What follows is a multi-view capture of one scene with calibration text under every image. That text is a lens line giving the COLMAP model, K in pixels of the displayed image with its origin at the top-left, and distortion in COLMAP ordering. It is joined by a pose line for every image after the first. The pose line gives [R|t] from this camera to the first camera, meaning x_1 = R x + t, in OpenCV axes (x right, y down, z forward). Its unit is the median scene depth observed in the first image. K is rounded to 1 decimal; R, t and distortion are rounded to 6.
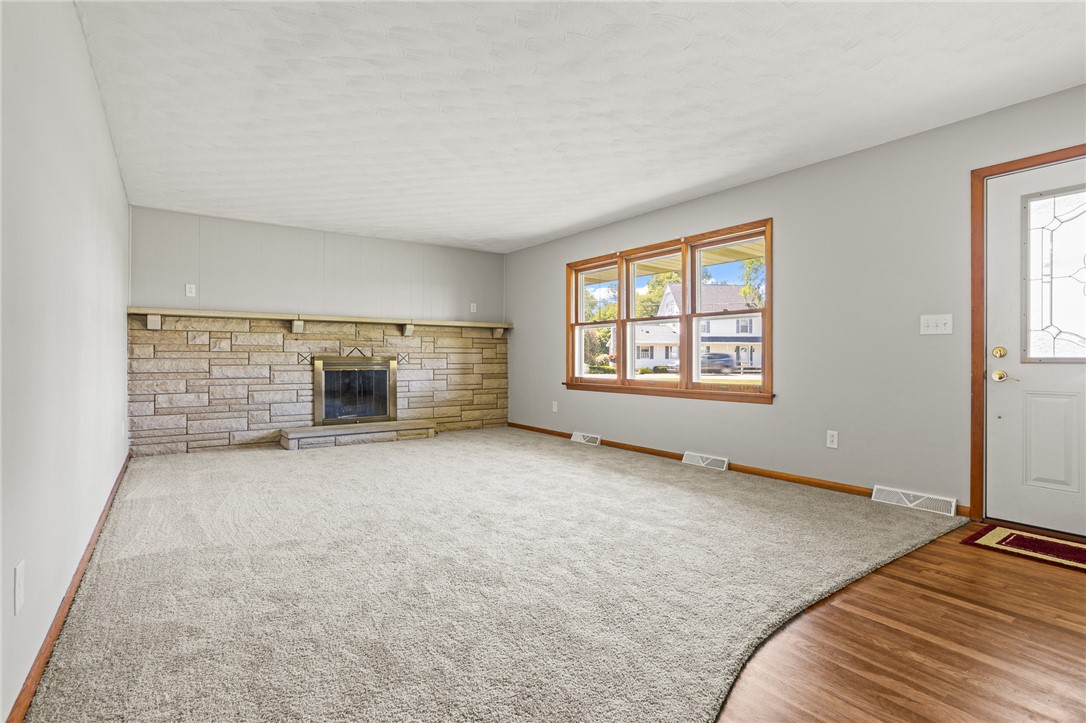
lens RADIAL K [[521.1, 0, 540.8], [0, 521.1, 358.7], [0, 0, 1]] dist [-0.056604, 0.034205]
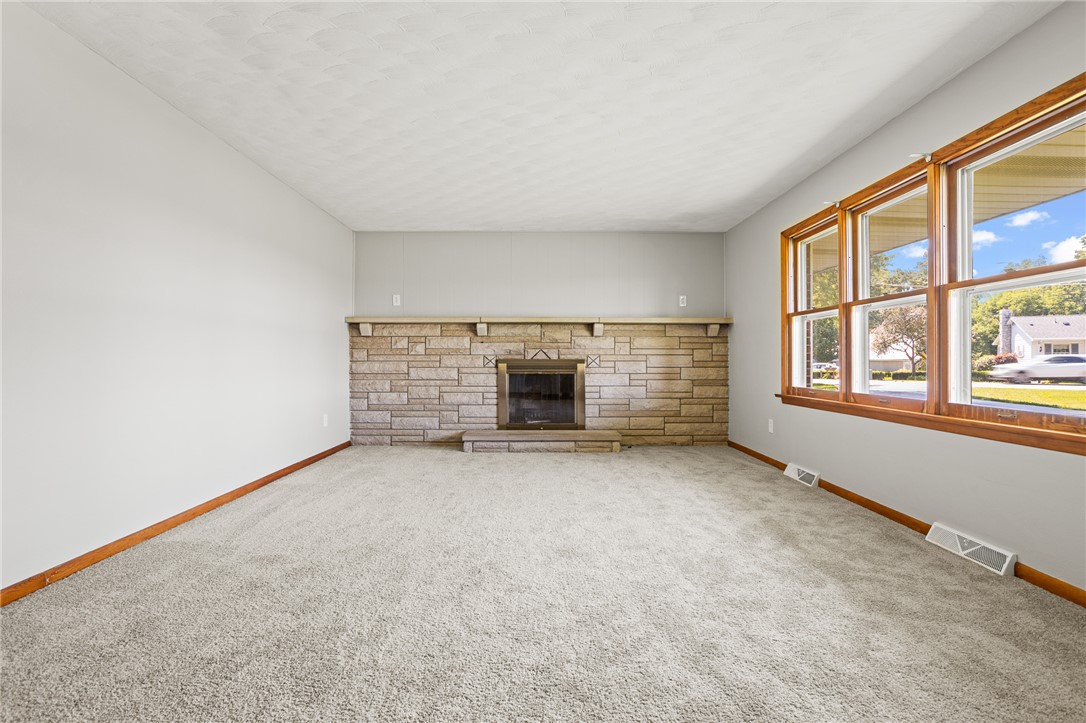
lens RADIAL K [[521.1, 0, 540.8], [0, 521.1, 358.7], [0, 0, 1]] dist [-0.056604, 0.034205]
pose [[0.821186, -0.002256, -0.570656, 0.201208], [-0.000565, 0.999988, -0.004766, -0.000464], [0.570660, 0.004236, 0.821176, 0.231068]]
